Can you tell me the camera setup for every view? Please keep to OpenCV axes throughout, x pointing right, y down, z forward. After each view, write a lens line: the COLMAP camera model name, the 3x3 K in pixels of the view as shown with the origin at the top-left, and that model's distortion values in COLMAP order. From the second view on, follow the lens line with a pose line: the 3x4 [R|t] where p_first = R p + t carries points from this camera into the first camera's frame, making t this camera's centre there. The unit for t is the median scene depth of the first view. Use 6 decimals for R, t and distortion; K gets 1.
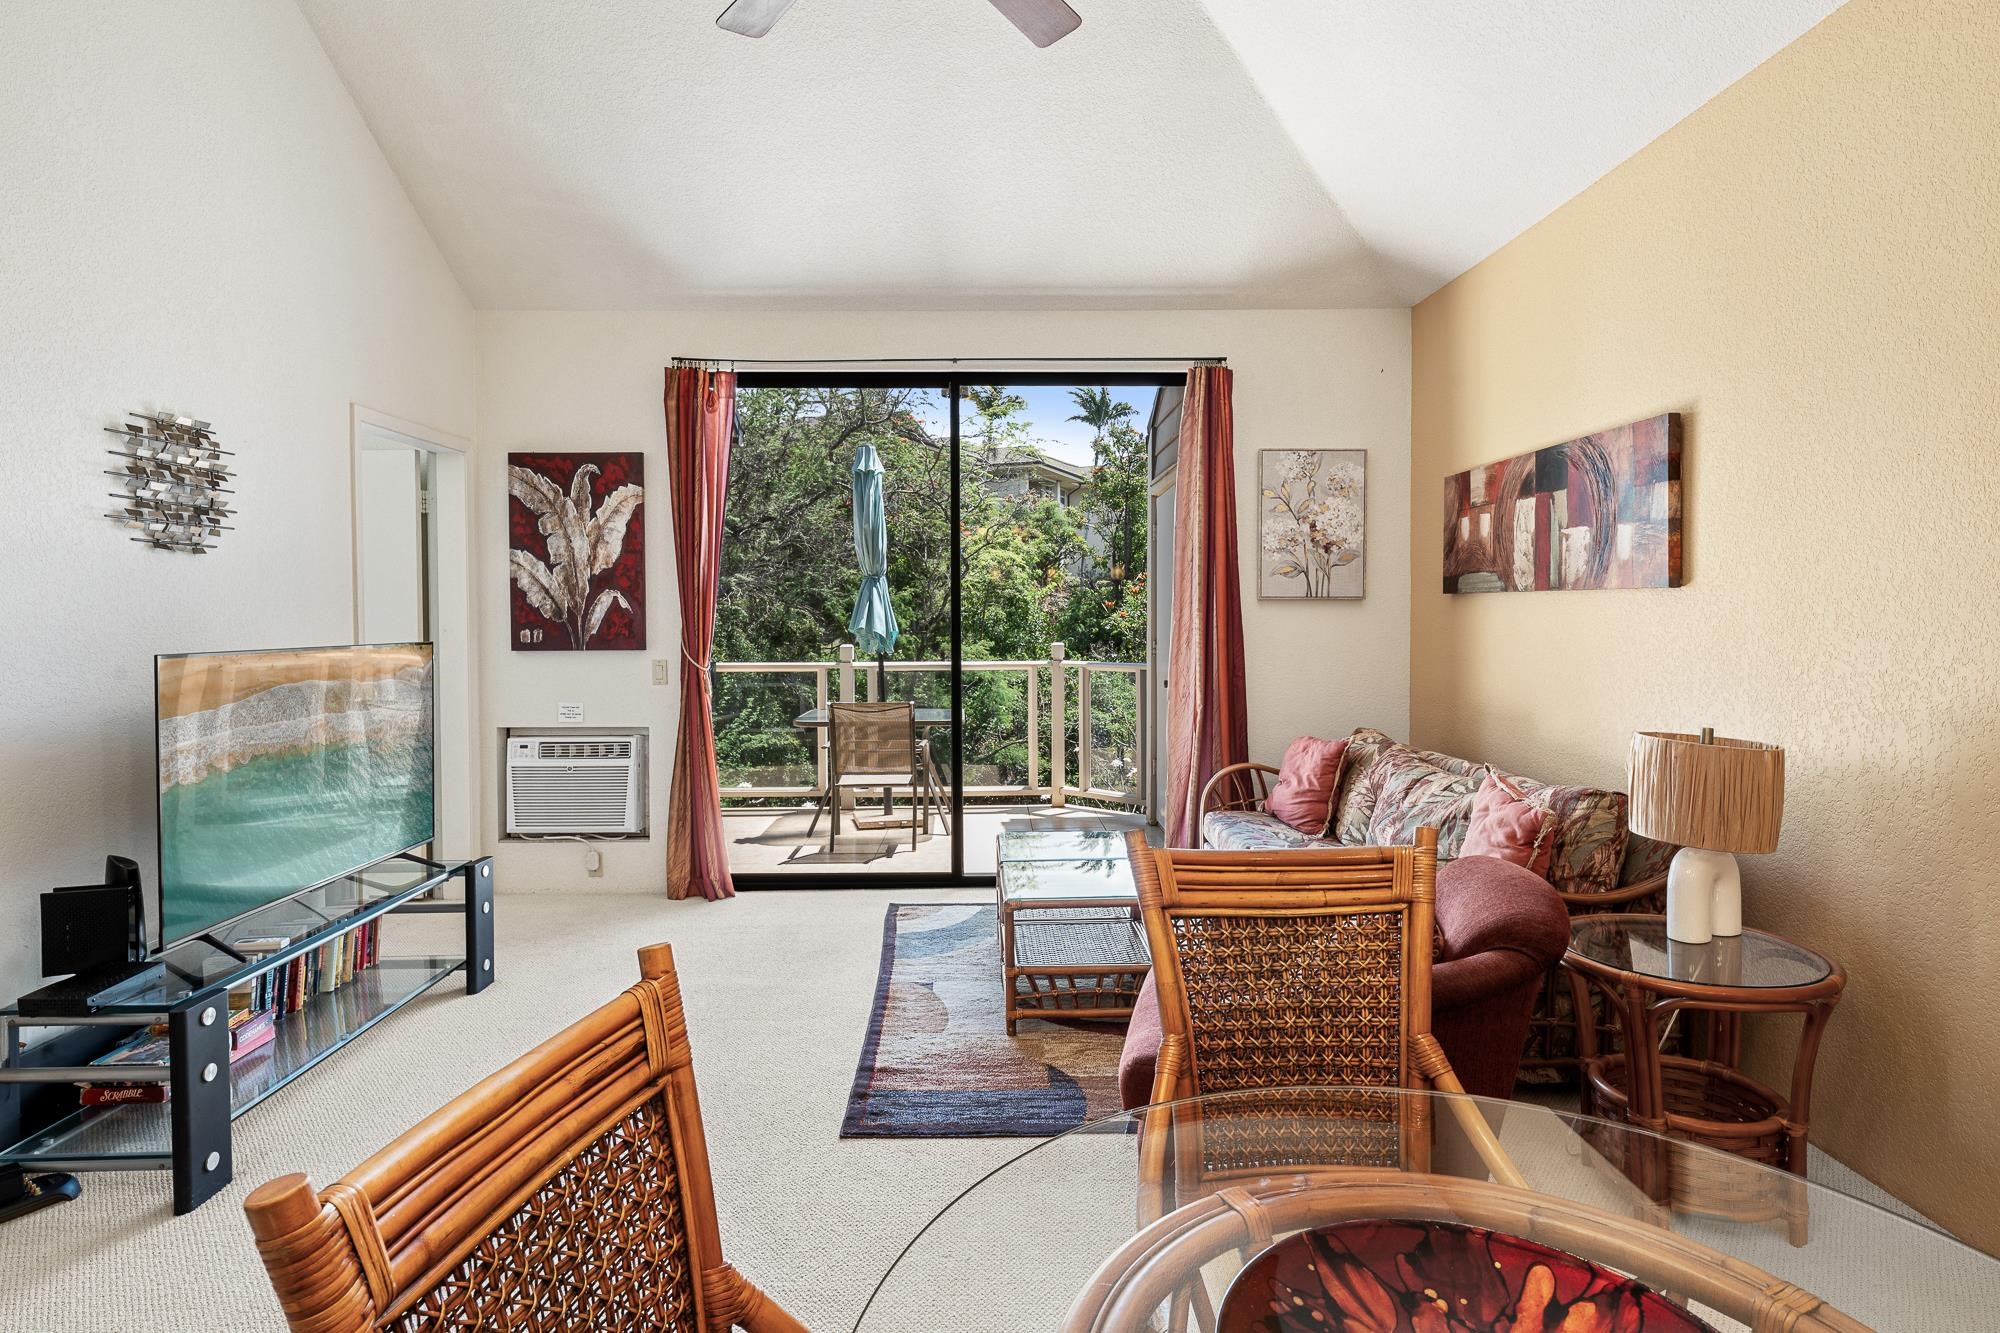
lens RADIAL K [[1115.5, 0, 1000.0], [0, 1115.5, 666.5], [0, 0, 1]] dist [-0.000133, -0.000030]
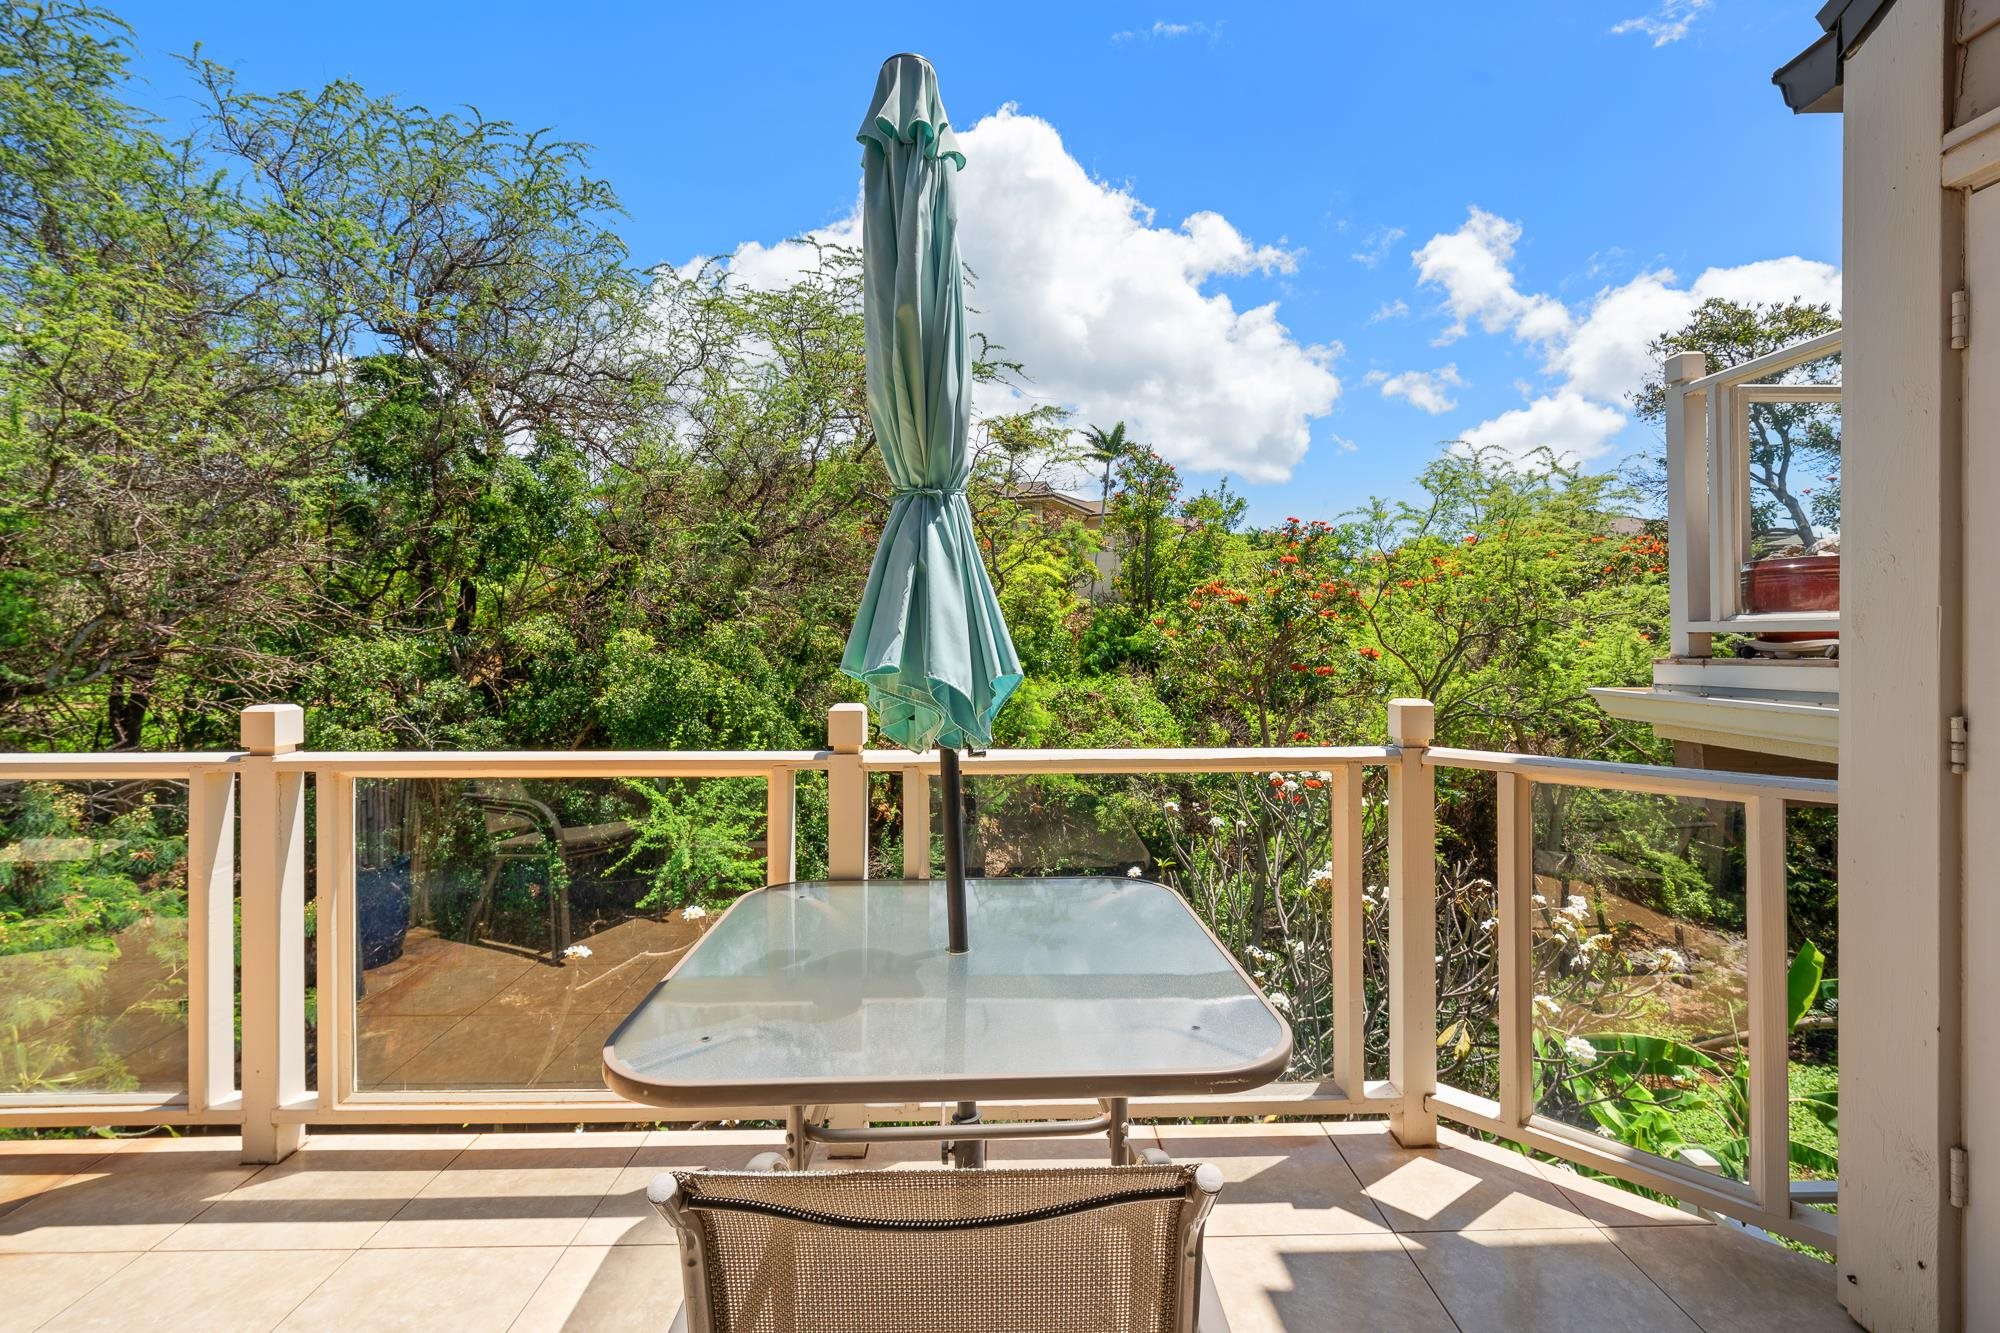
lens RADIAL K [[921.1, 0, 998.8], [0, 921.1, 642.1], [0, 0, 1]] dist [-0.000114, -0.000006]
pose [[0.999979, 0.001717, -0.006197, -0.029352], [-0.001954, 0.999261, -0.038395, -0.009573], [0.006127, 0.038406, 0.999243, 0.238445]]
